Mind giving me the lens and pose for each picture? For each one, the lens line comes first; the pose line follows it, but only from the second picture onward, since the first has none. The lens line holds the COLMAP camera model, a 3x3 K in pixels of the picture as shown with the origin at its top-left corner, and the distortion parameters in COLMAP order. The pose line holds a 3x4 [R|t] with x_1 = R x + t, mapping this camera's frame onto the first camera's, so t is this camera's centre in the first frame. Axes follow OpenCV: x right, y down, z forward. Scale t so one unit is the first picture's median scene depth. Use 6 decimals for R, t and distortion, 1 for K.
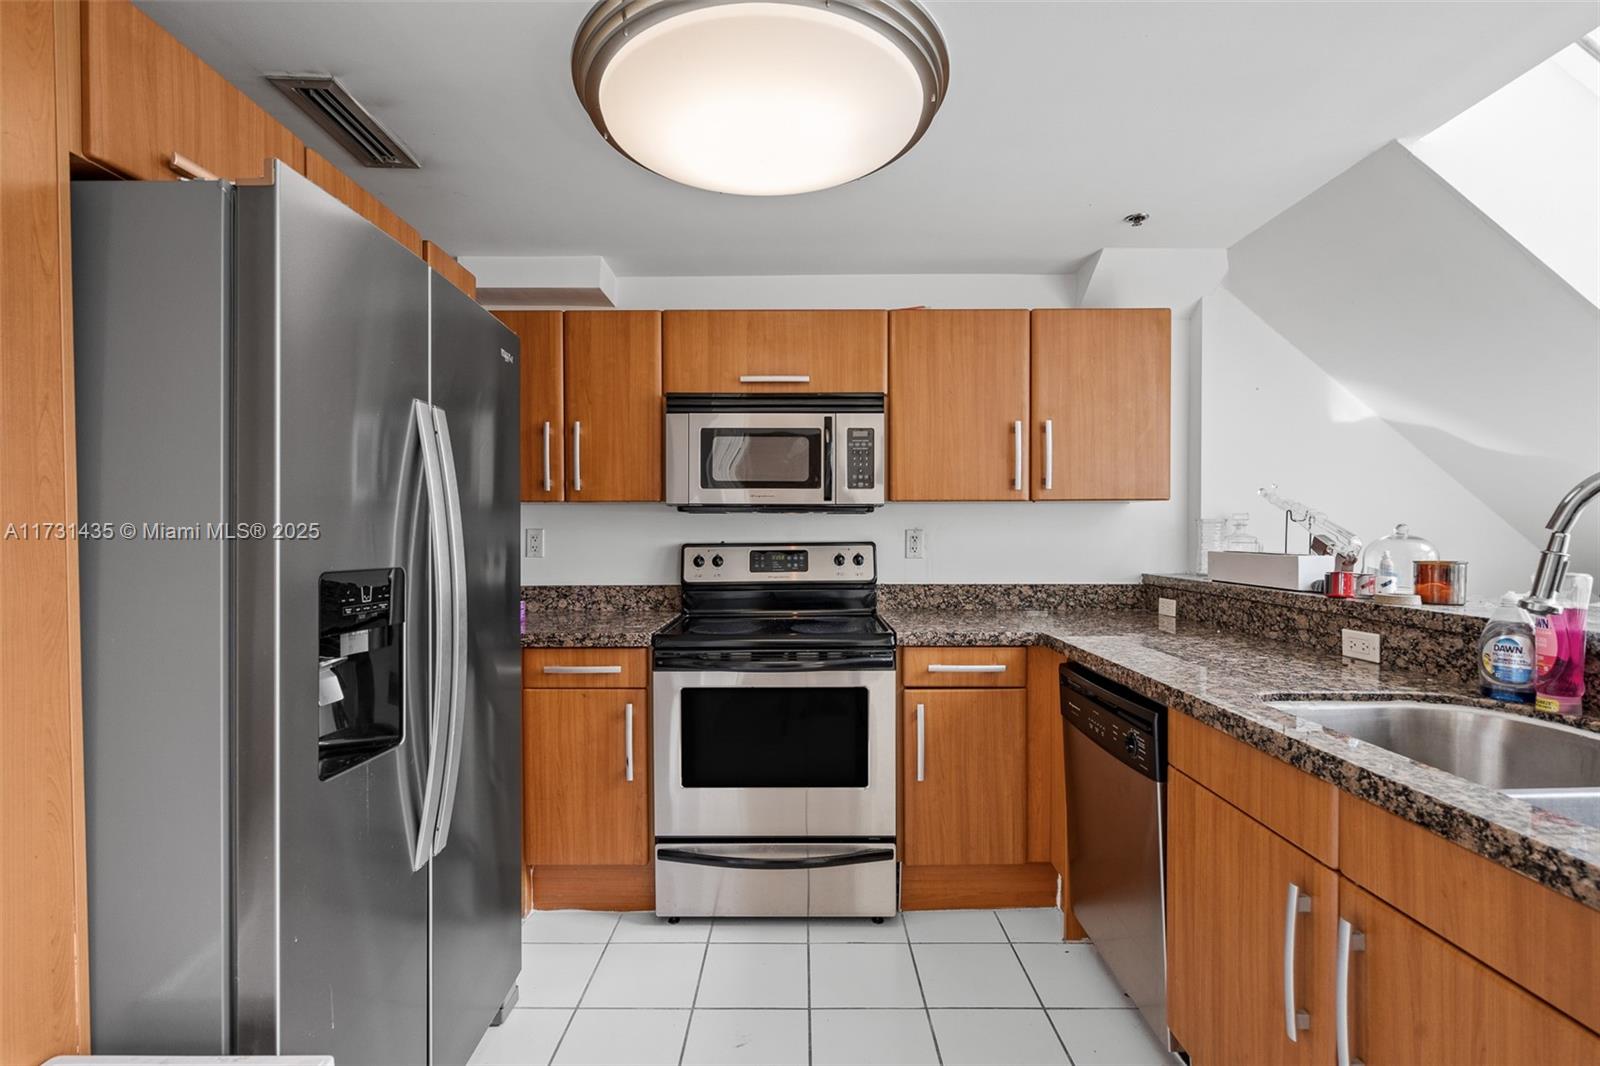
lens RADIAL K [[731.3, 0, 796.5], [0, 731.3, 536.7], [0, 0, 1]] dist [-0.005686, 0.003906]
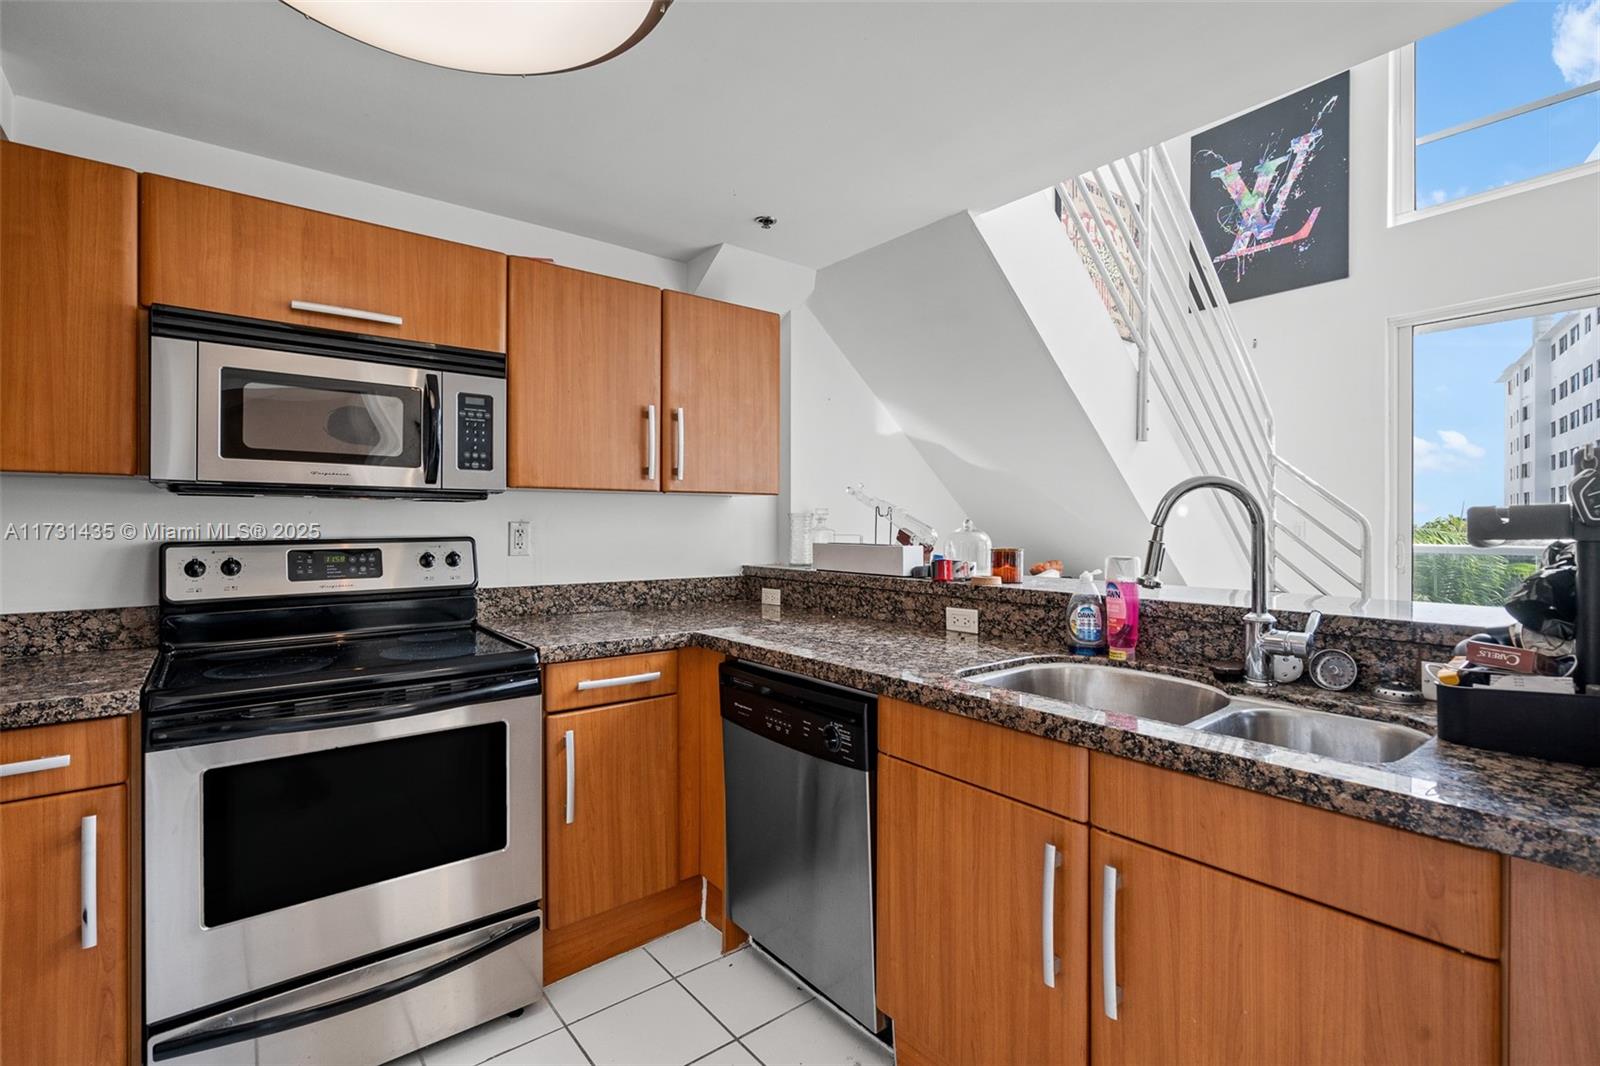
lens RADIAL K [[731.3, 0, 791.9], [0, 731.3, 519.9], [0, 0, 1]] dist [-0.005686, 0.003906]
pose [[0.779957, 0.006484, 0.625800, -0.155883], [0.001625, 0.999922, -0.012385, -0.001262], [-0.625831, 0.010677, 0.779885, 0.184297]]
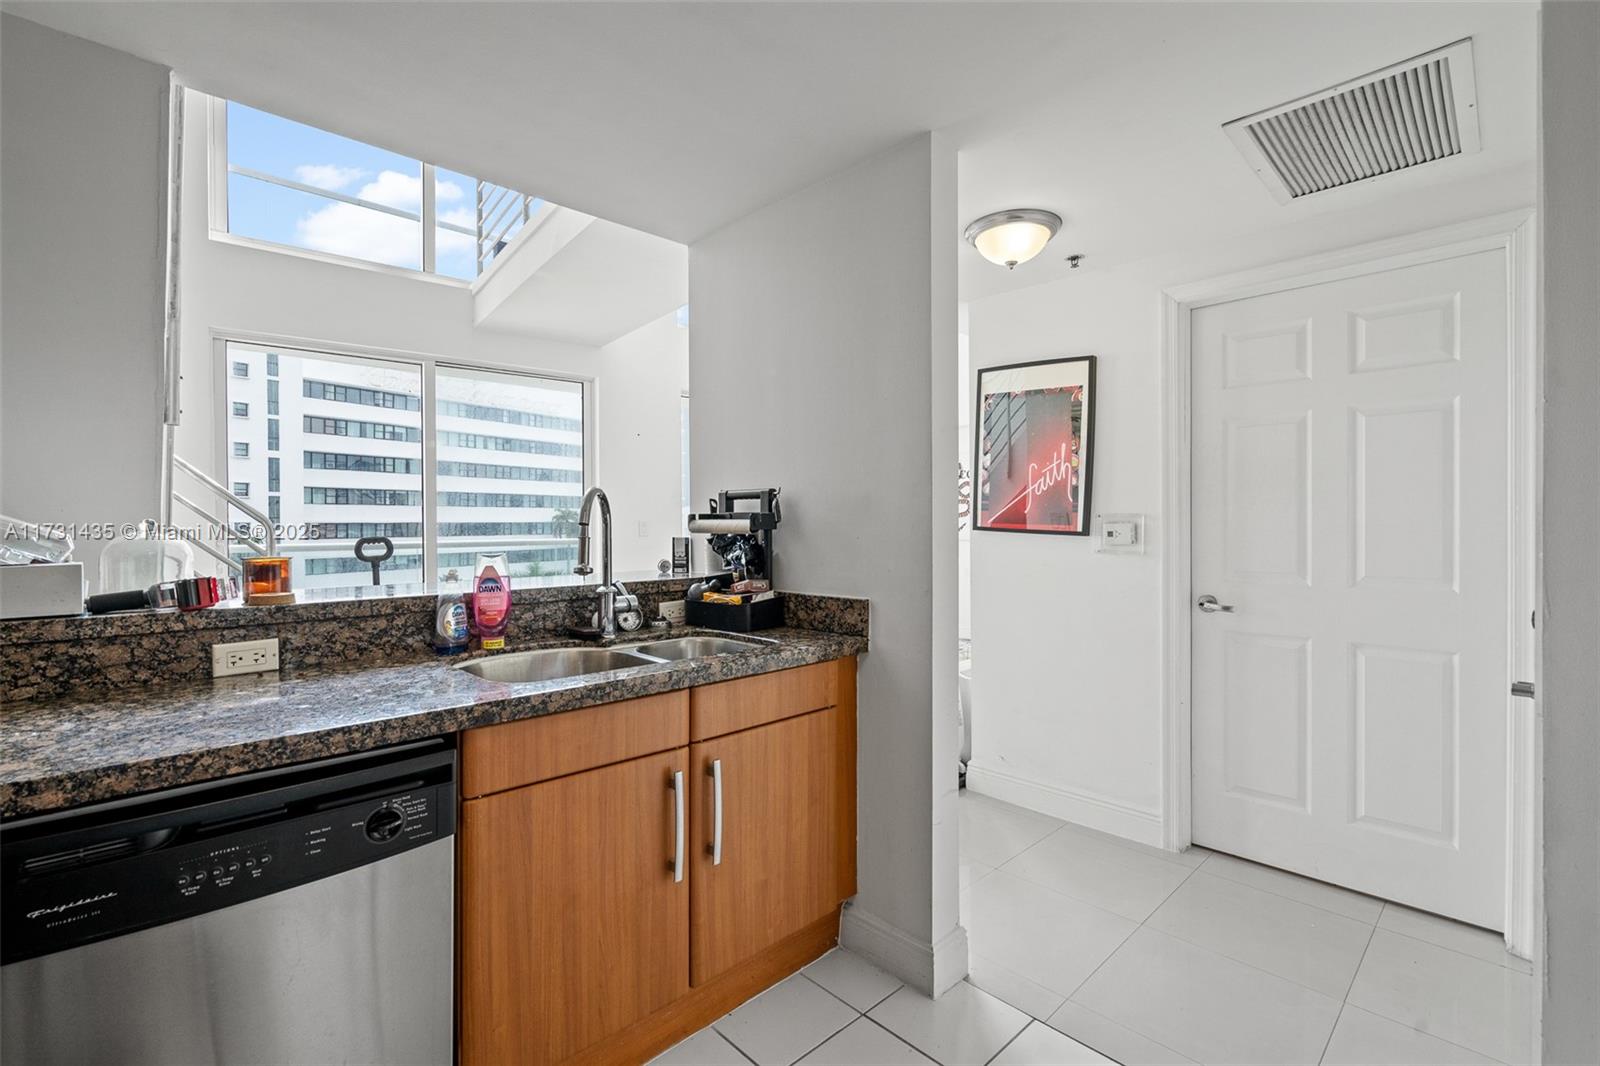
lens RADIAL K [[731.3, 0, 794.5], [0, 731.3, 531.2], [0, 0, 1]] dist [-0.005686, 0.003906]
pose [[-0.693667, -0.001752, 0.720294, -0.244006], [0.013018, 0.999803, 0.014968, -0.005182], [-0.720178, 0.019759, -0.693508, 0.886598]]
